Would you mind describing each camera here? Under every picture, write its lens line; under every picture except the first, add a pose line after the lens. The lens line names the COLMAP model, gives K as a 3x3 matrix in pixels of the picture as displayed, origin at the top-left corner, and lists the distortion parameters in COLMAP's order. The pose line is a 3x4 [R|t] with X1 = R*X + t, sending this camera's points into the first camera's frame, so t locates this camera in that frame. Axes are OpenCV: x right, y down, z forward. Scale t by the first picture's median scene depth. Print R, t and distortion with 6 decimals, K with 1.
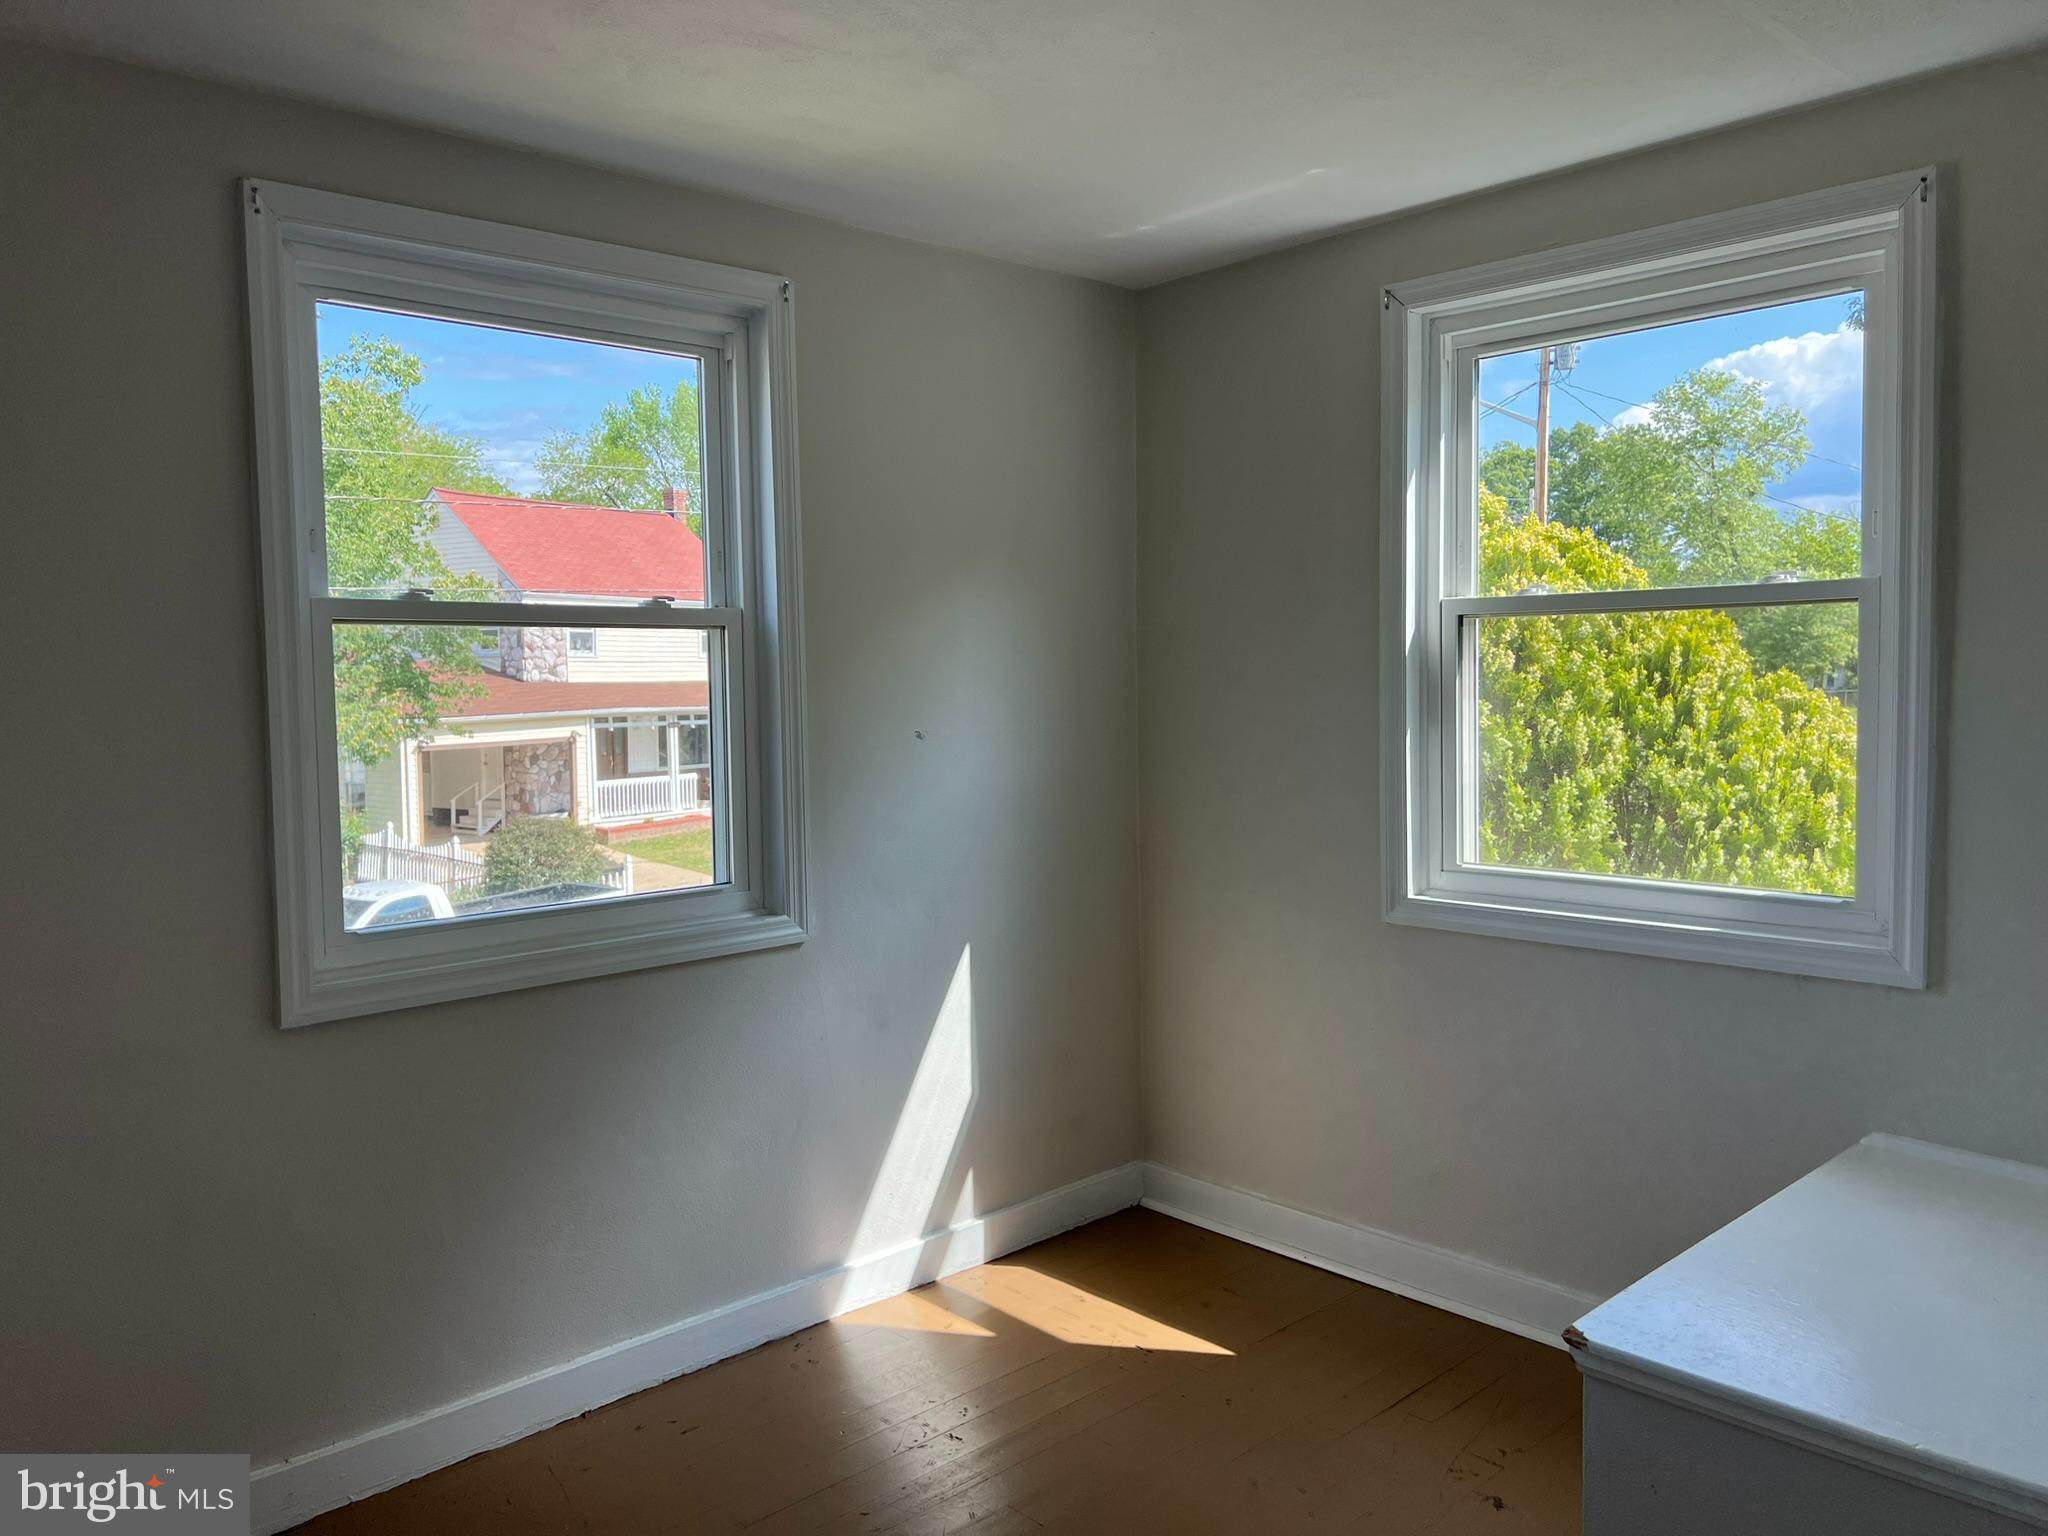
lens RADIAL K [[1550.0, 0, 1047.8], [0, 1550.0, 750.4], [0, 0, 1]] dist [0.001646, -0.000031]
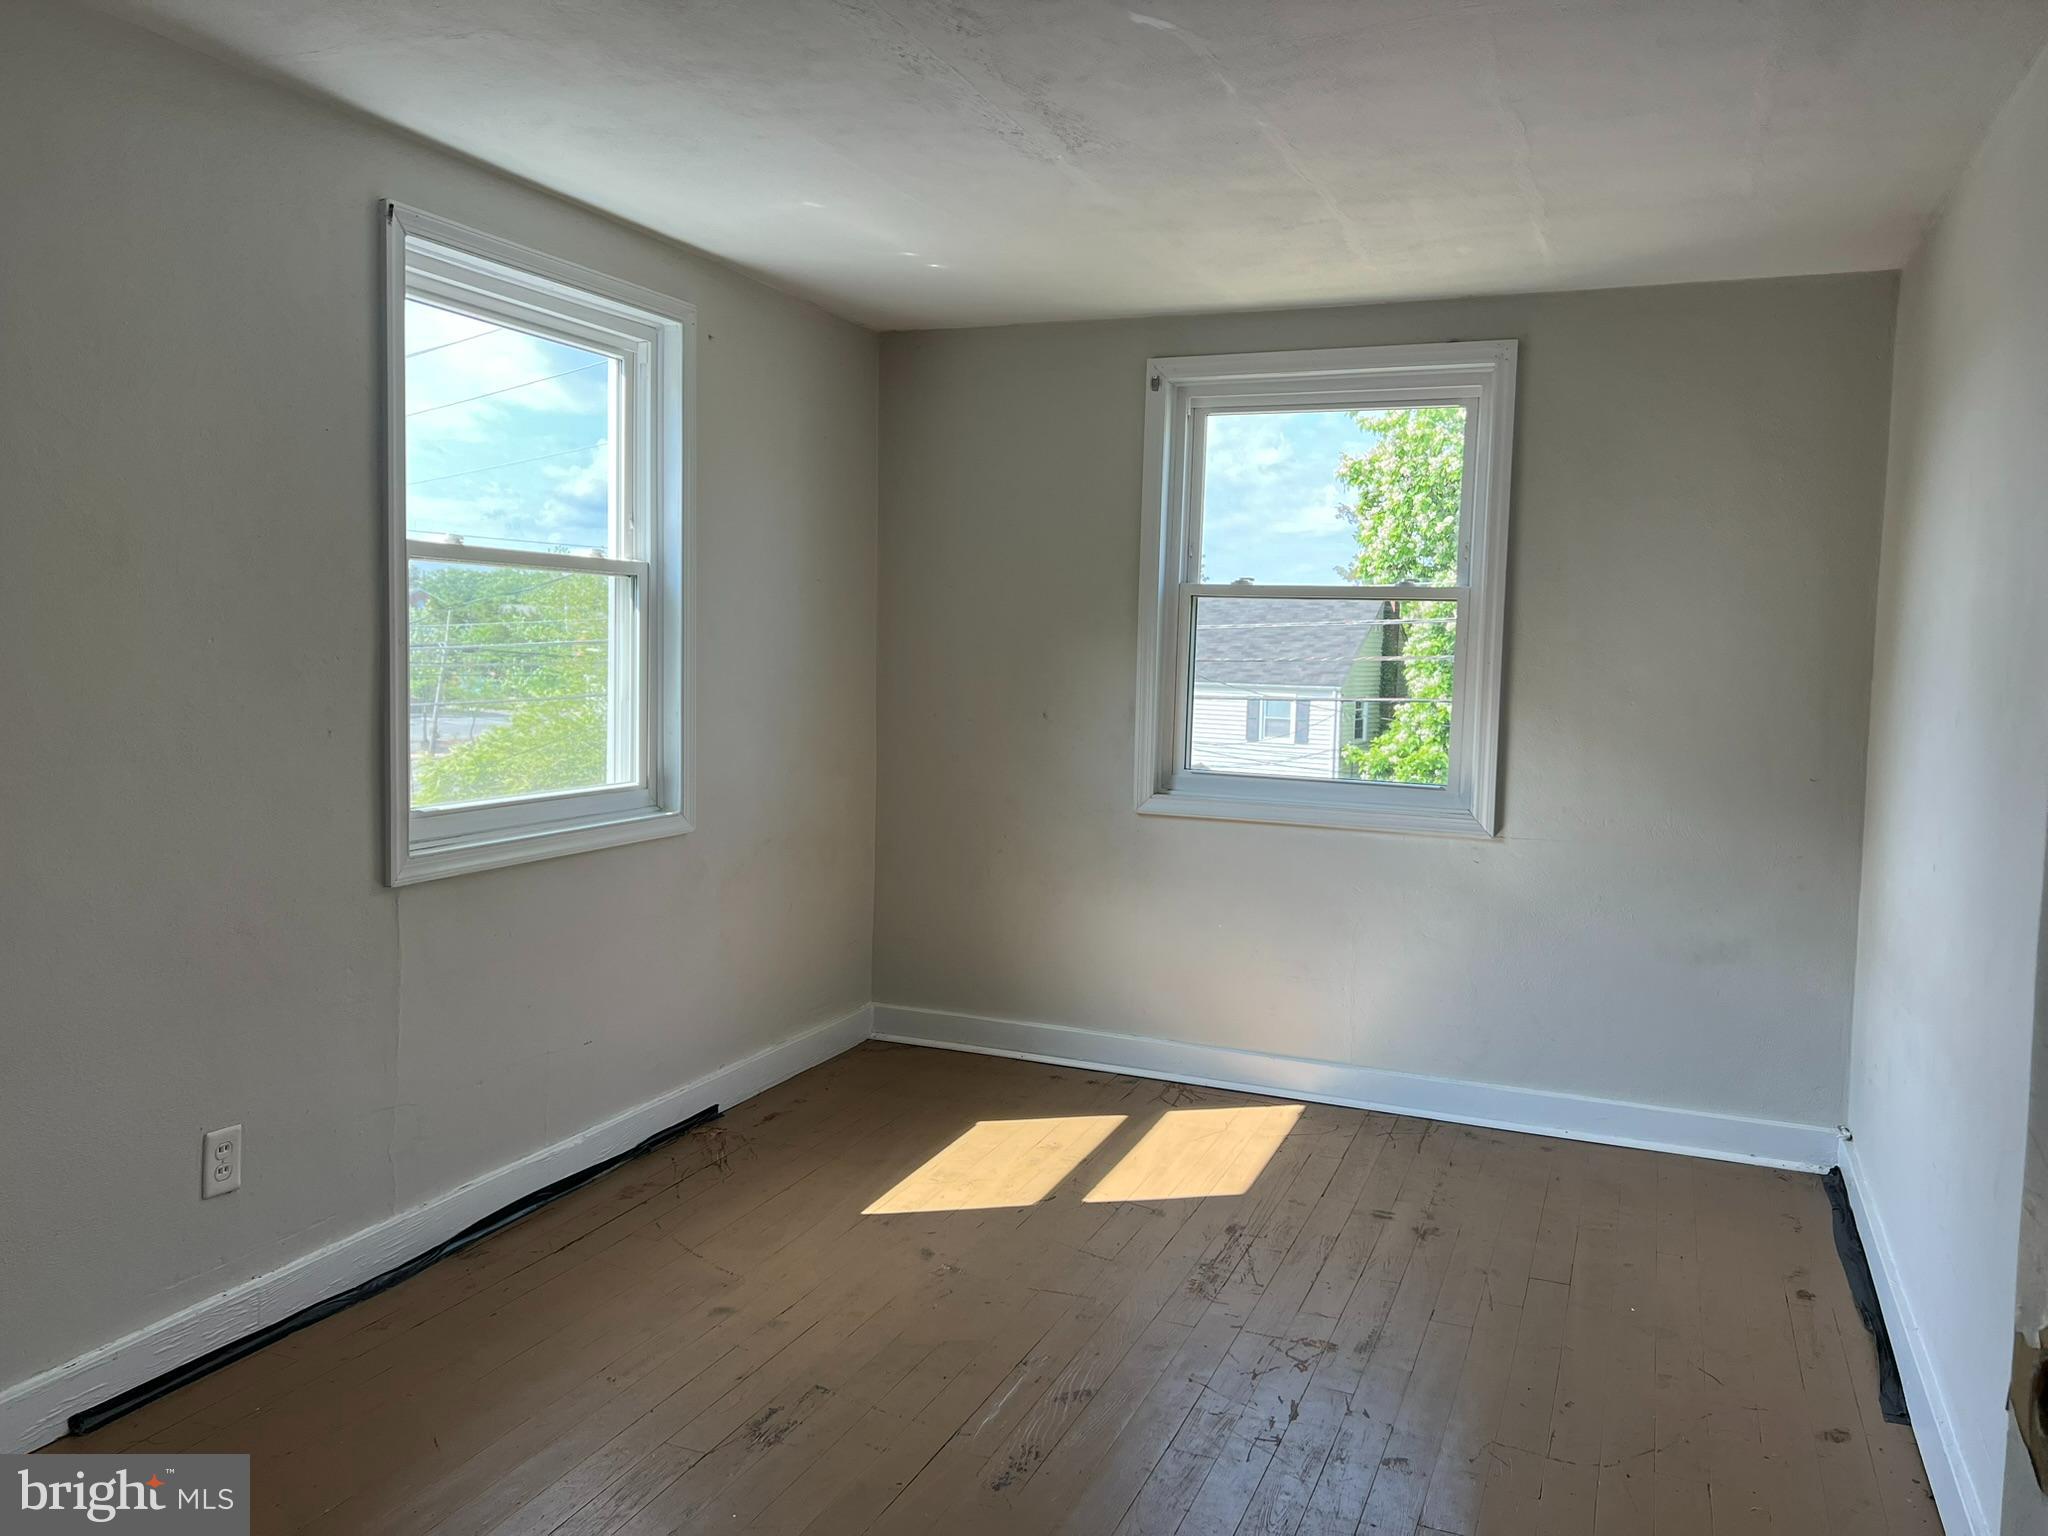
lens RADIAL K [[1520.7, 0, 1040.1], [0, 1520.7, 770.2], [0, 0, 1]] dist [0.002749, 0.003783]
pose [[0.913452, -0.002453, 0.406938, -0.436346], [-0.012309, 0.999358, 0.033653, 0.032356], [-0.406760, -0.035750, 0.912835, -0.270860]]
